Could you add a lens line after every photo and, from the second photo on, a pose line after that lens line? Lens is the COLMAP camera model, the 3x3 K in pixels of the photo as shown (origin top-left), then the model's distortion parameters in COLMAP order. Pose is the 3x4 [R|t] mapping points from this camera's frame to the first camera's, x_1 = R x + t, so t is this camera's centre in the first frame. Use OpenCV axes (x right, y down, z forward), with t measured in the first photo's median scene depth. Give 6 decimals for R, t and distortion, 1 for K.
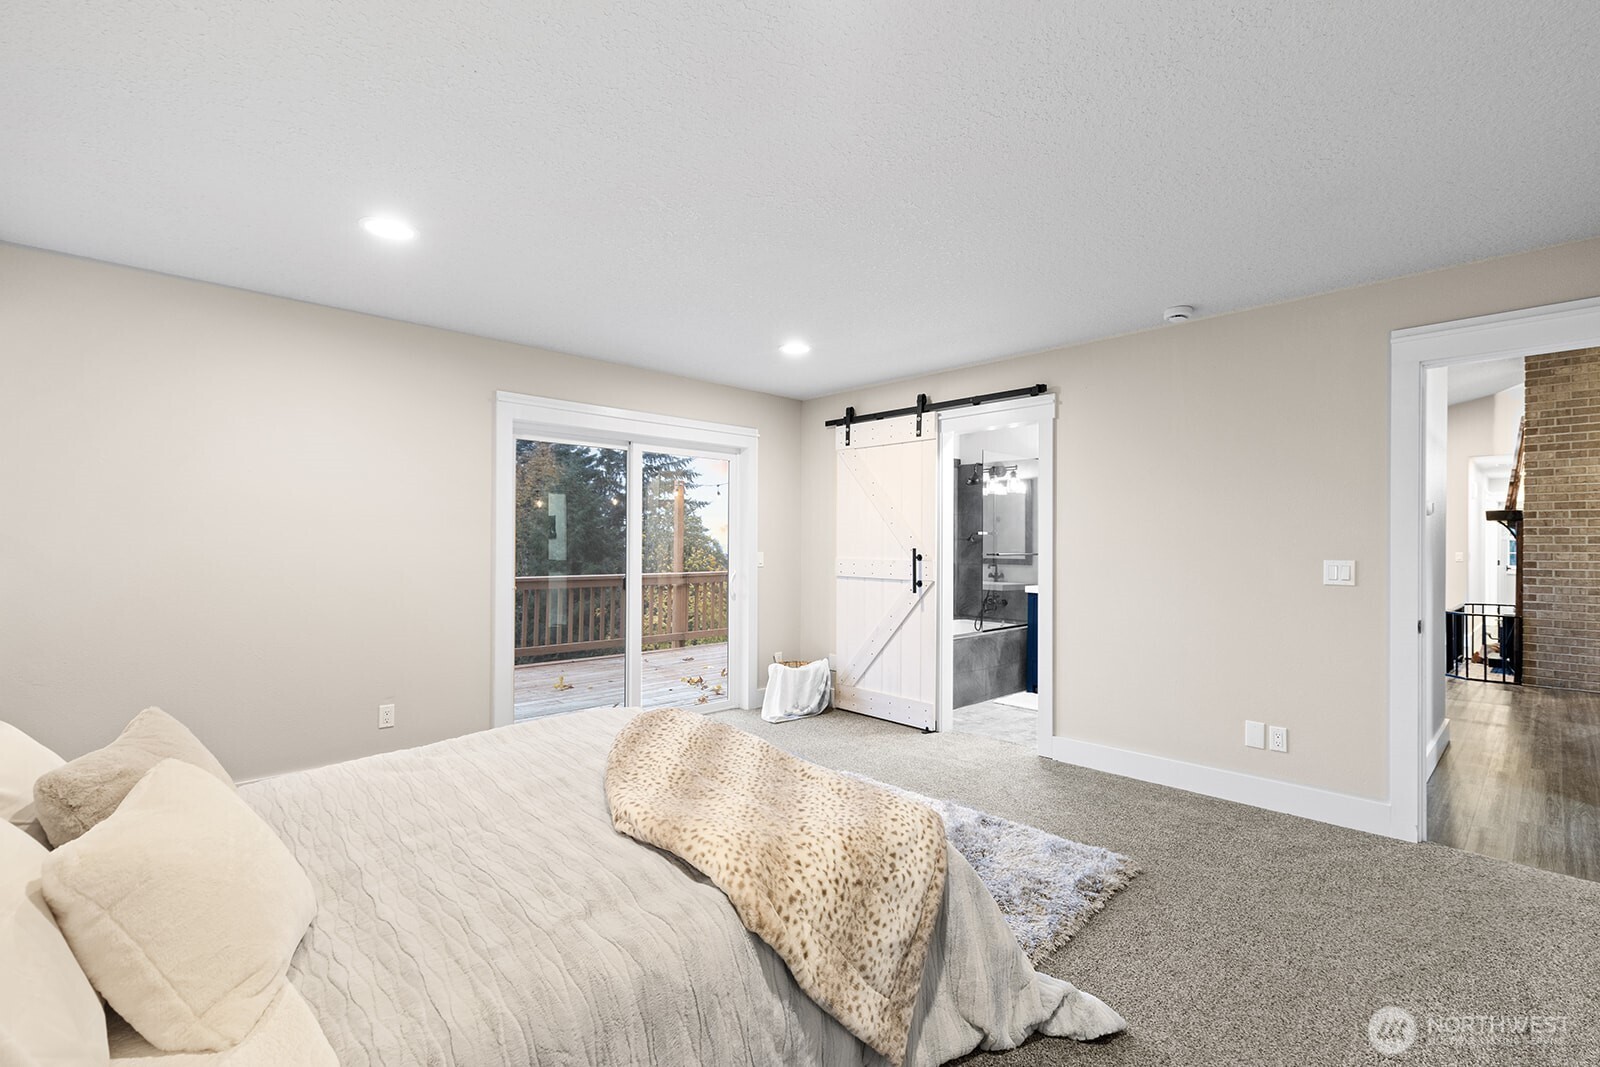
lens RADIAL K [[730.3, 0, 802.0], [0, 730.3, 541.9], [0, 0, 1]] dist [0.002336, -0.000384]
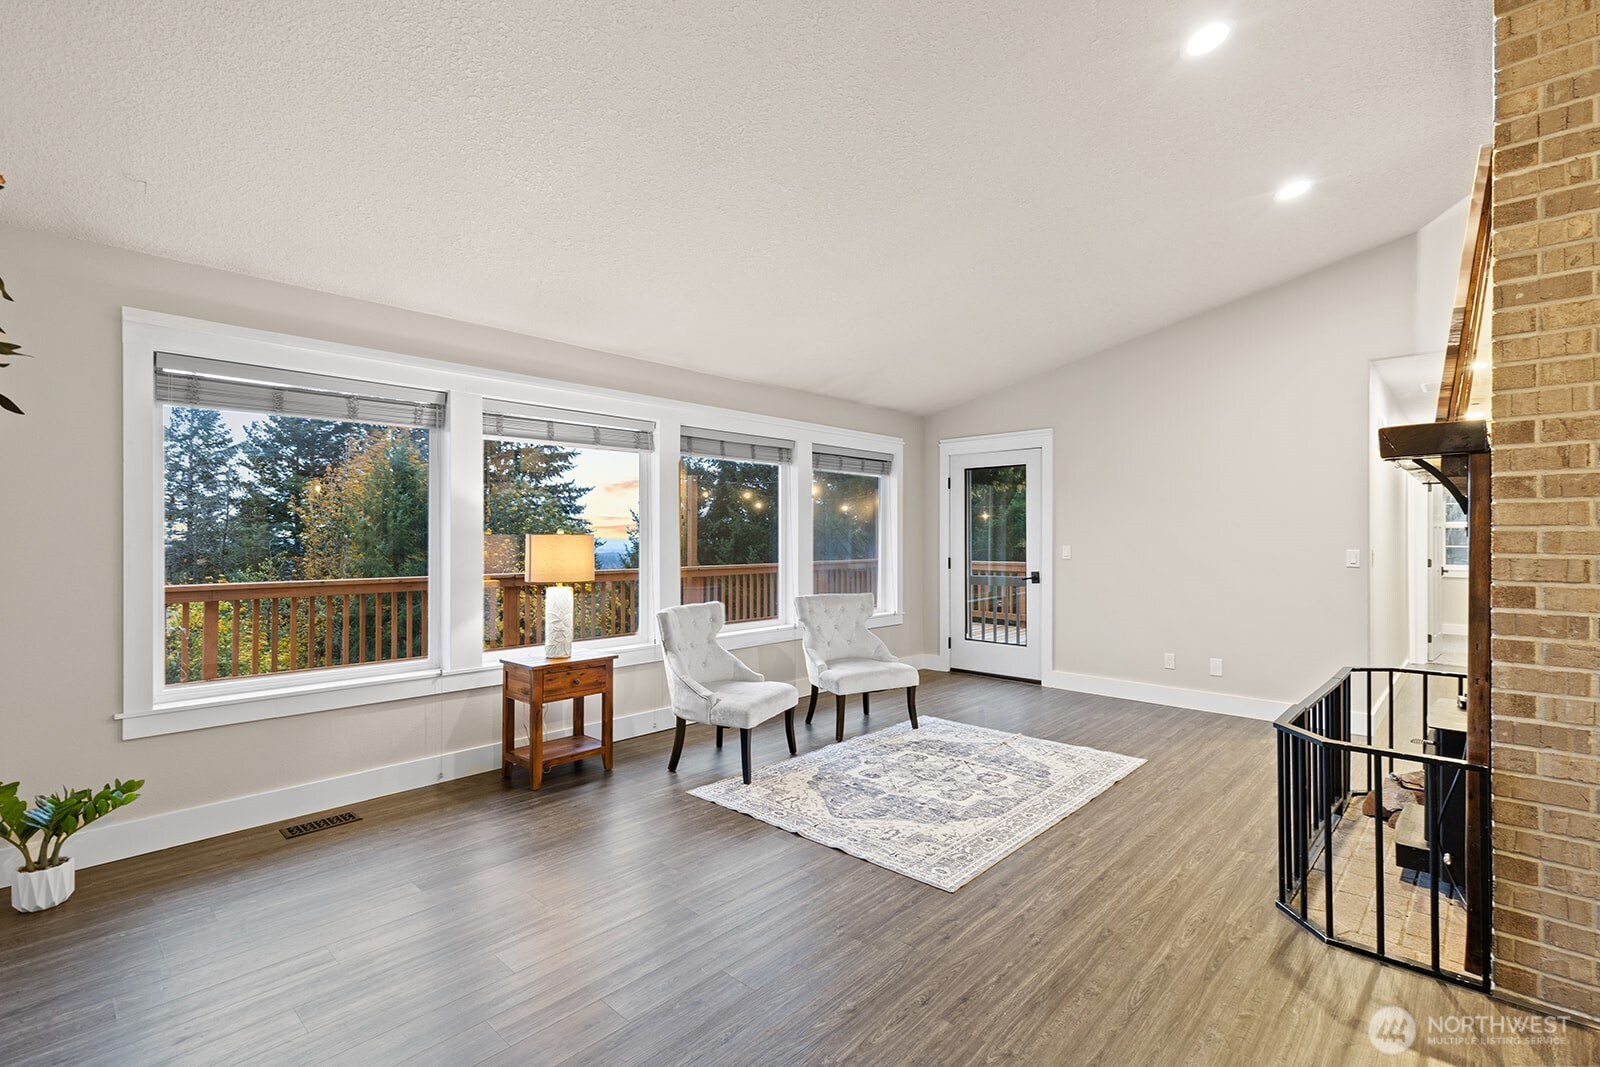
lens RADIAL K [[730.3, 0, 798.0], [0, 730.3, 529.0], [0, 0, 1]] dist [0.002336, -0.000384]
pose [[0.999401, -0.000792, 0.034604, 0.672770], [0.000994, 0.999982, -0.005833, 0.004260], [-0.034599, 0.005864, 0.999384, 0.691474]]
